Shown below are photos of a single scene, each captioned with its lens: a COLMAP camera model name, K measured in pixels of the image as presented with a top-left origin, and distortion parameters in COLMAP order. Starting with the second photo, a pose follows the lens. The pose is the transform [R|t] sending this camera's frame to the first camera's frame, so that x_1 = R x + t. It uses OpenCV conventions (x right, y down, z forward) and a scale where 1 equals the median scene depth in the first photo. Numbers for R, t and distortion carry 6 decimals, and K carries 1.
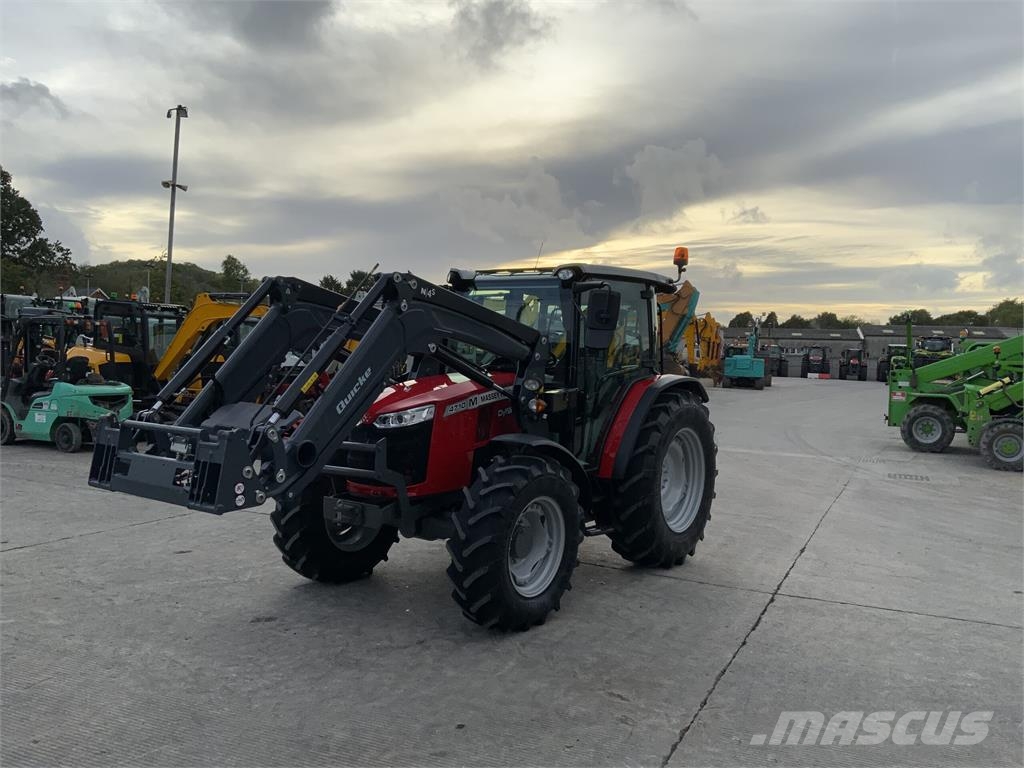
lens RADIAL K [[847.1, 0, 512.3], [0, 847.1, 373.8], [0, 0, 1]] dist [0.073806, -0.137859]
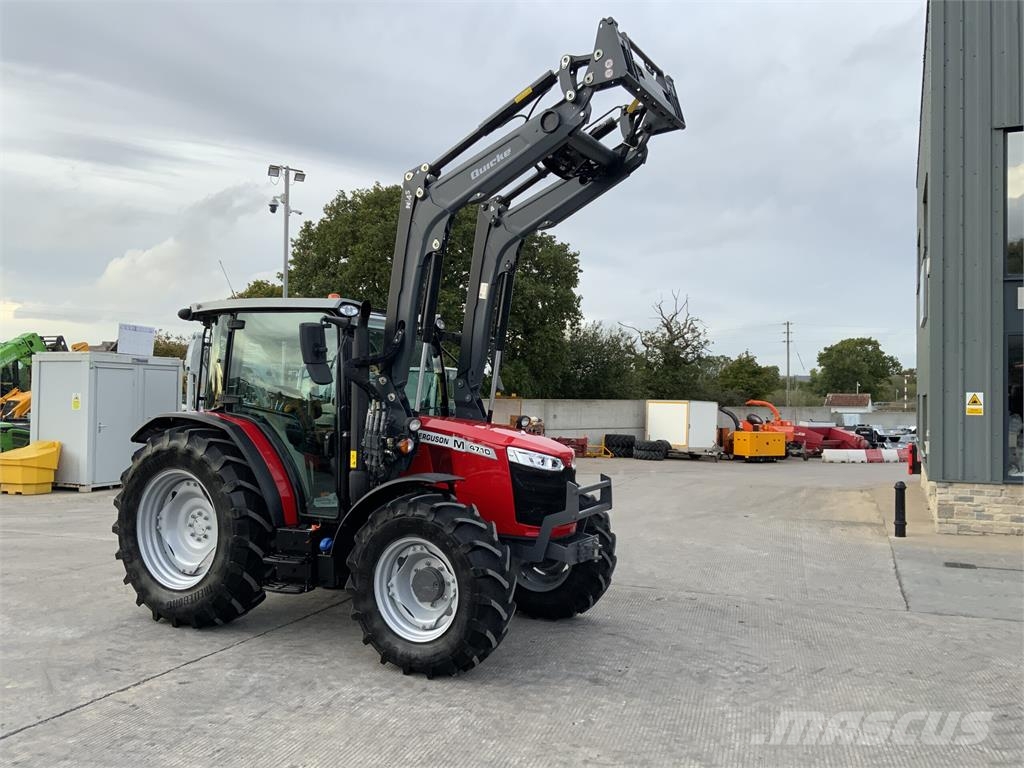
lens RADIAL K [[847.1, 0, 505.4], [0, 847.1, 380.0], [0, 0, 1]] dist [0.073806, -0.137859]
pose [[-0.105295, -0.014144, 0.994340, -1.107687], [0.010058, 0.999833, 0.015287, -0.062155], [-0.994390, 0.011611, -0.105135, 1.078352]]
